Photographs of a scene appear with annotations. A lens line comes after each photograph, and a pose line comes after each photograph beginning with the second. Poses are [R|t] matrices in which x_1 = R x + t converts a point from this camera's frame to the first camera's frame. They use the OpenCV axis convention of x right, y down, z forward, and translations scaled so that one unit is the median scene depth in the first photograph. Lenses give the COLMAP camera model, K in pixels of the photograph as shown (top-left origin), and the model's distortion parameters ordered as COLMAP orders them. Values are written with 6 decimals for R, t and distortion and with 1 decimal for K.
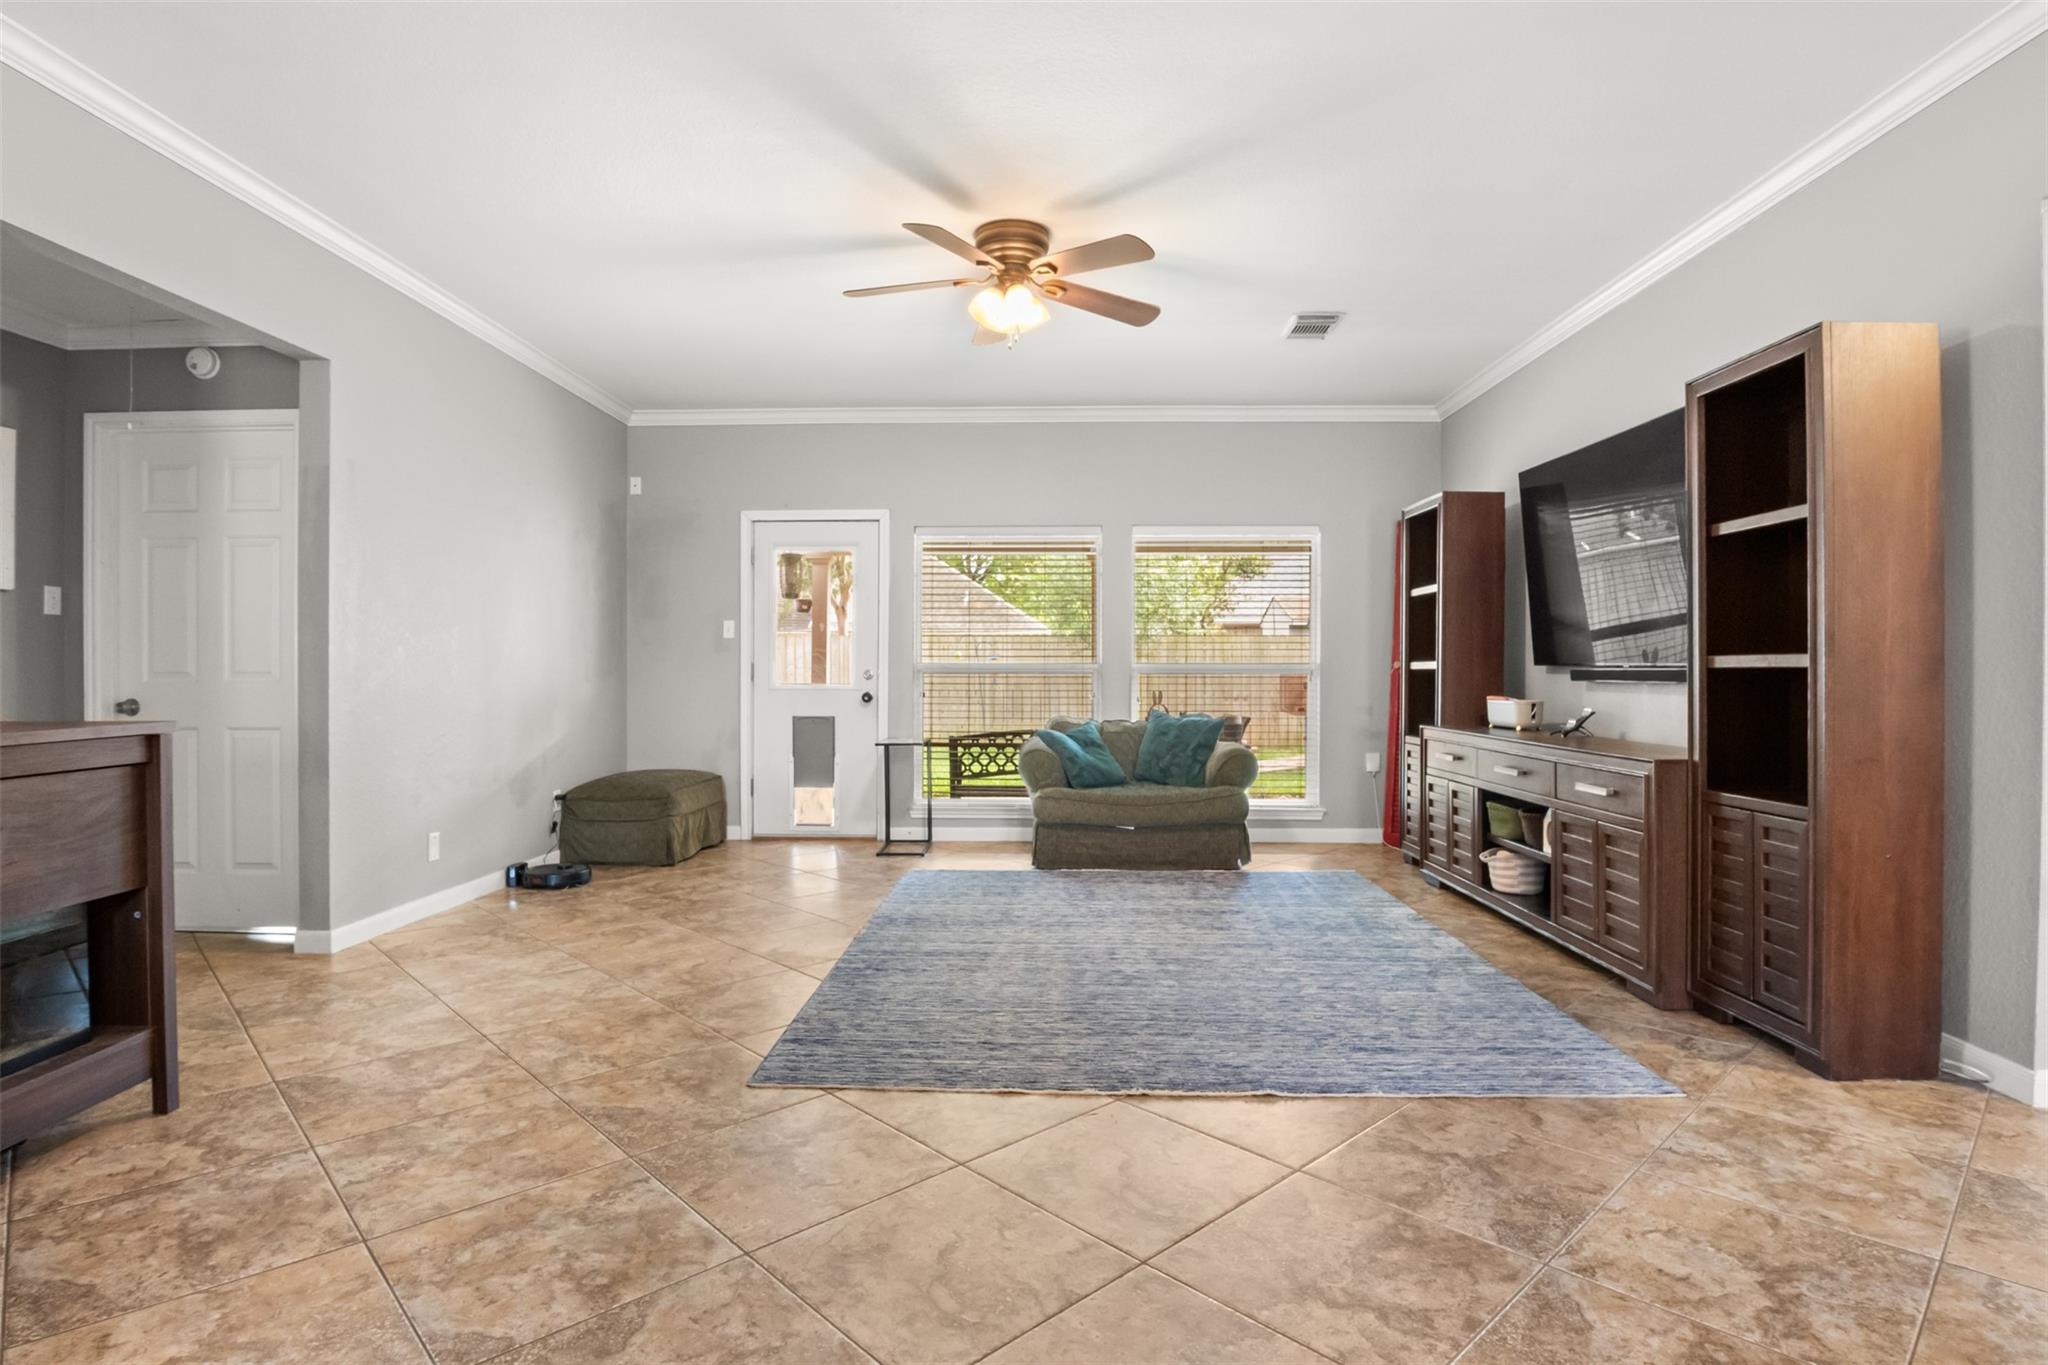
lens RADIAL K [[1054.5, 0, 1024.7], [0, 1054.5, 689.6], [0, 0, 1]] dist [-0.023663, -0.002247]
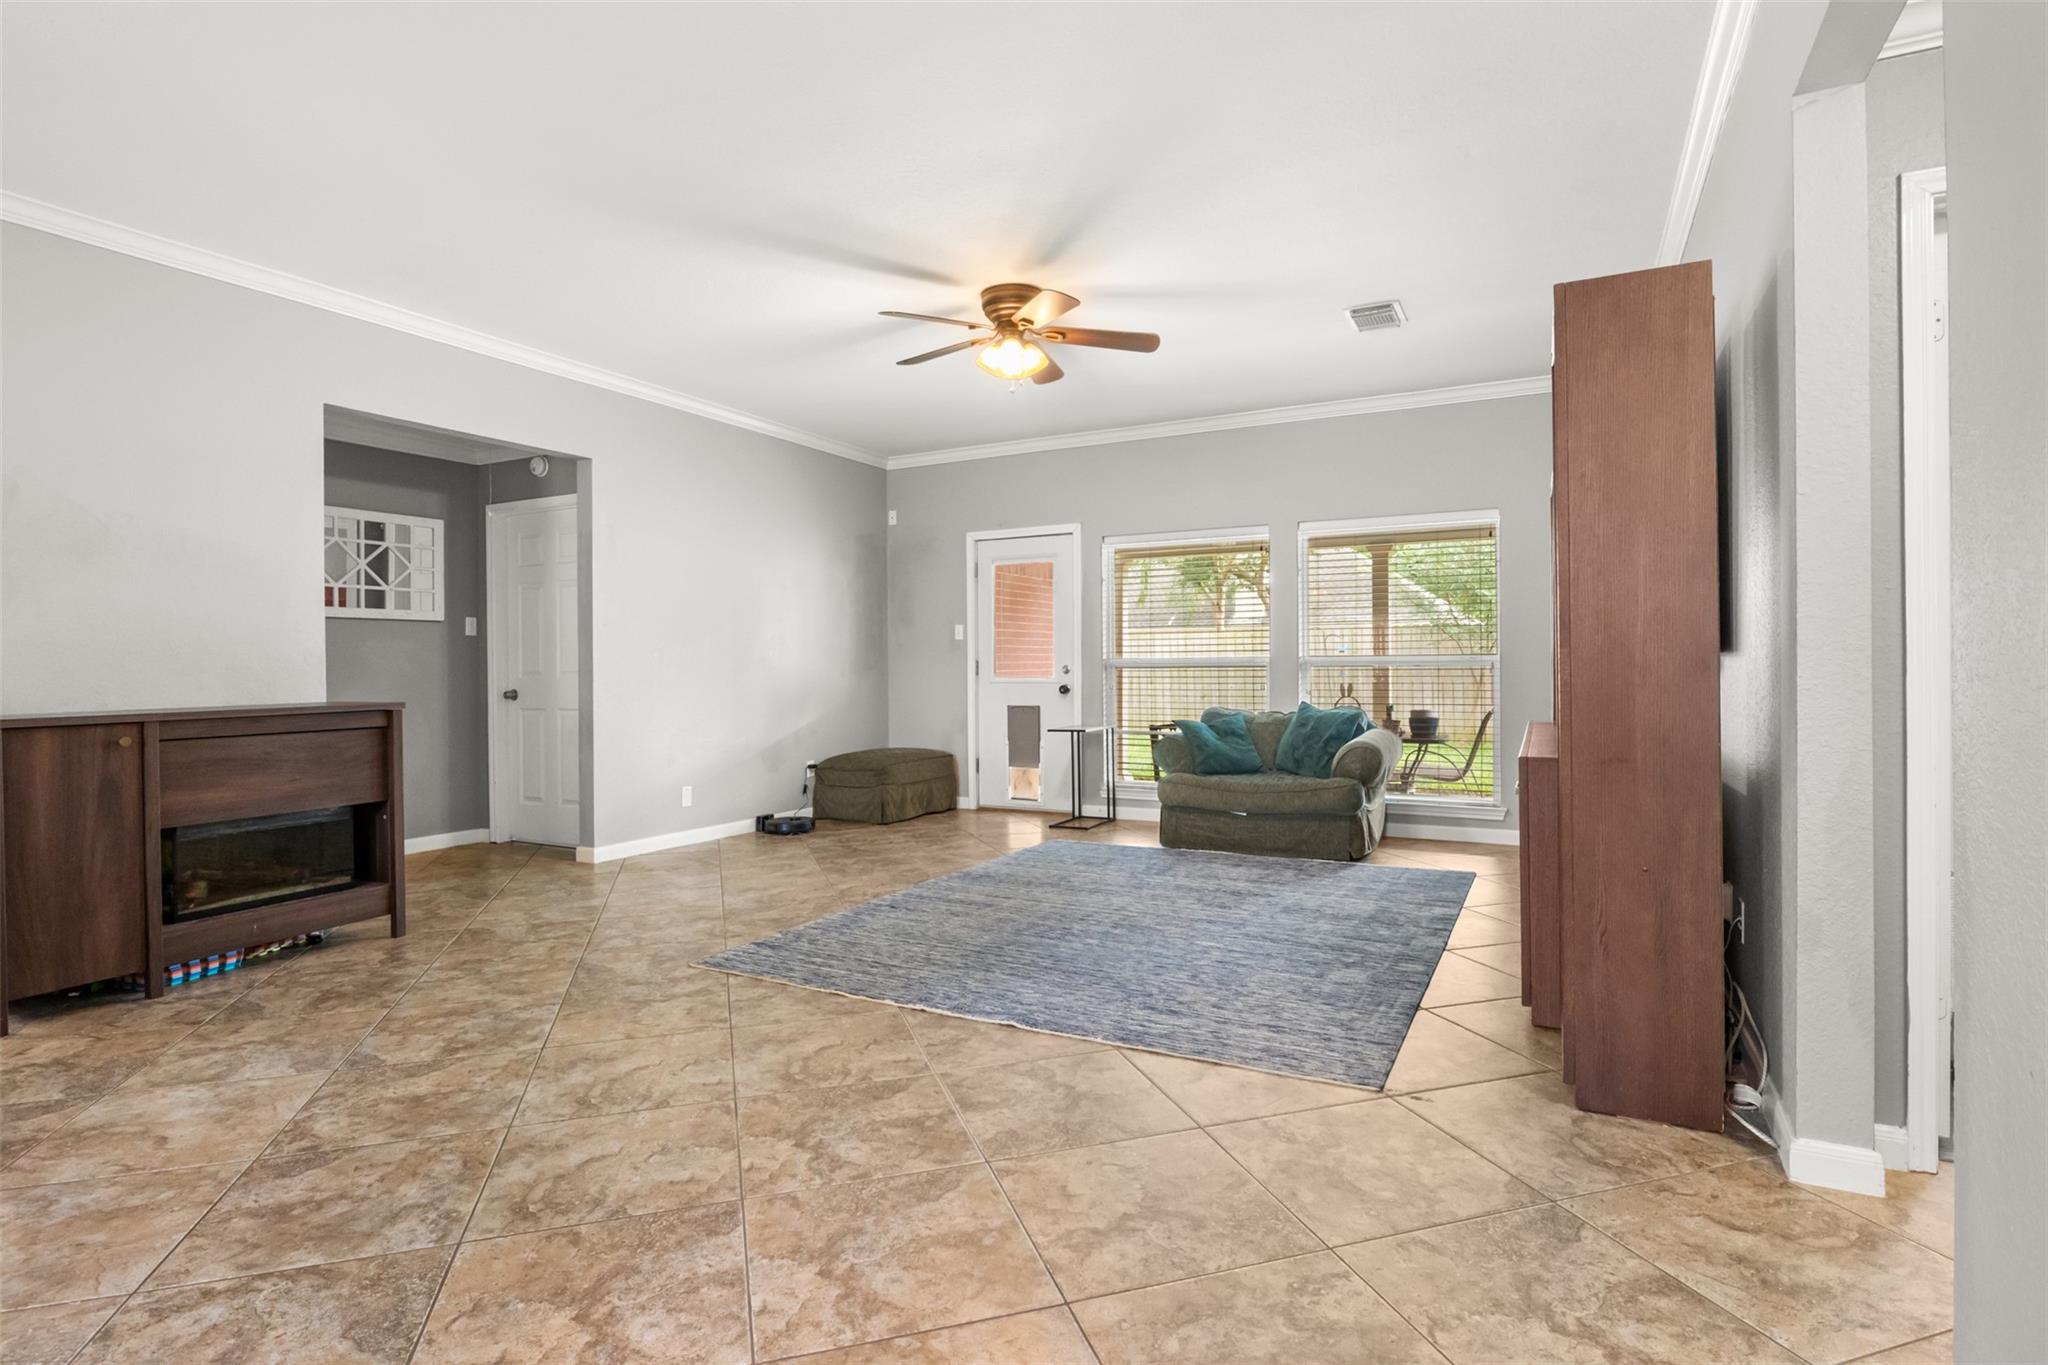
lens RADIAL K [[1027.3, 0, 1023.4], [0, 1027.3, 679.9], [0, 0, 1]] dist [-0.005188, -0.000173]
pose [[0.894949, -0.002507, -0.446161, 0.495453], [0.001553, 0.999996, -0.002505, -0.000347], [0.446165, 0.001549, 0.894949, -0.020179]]
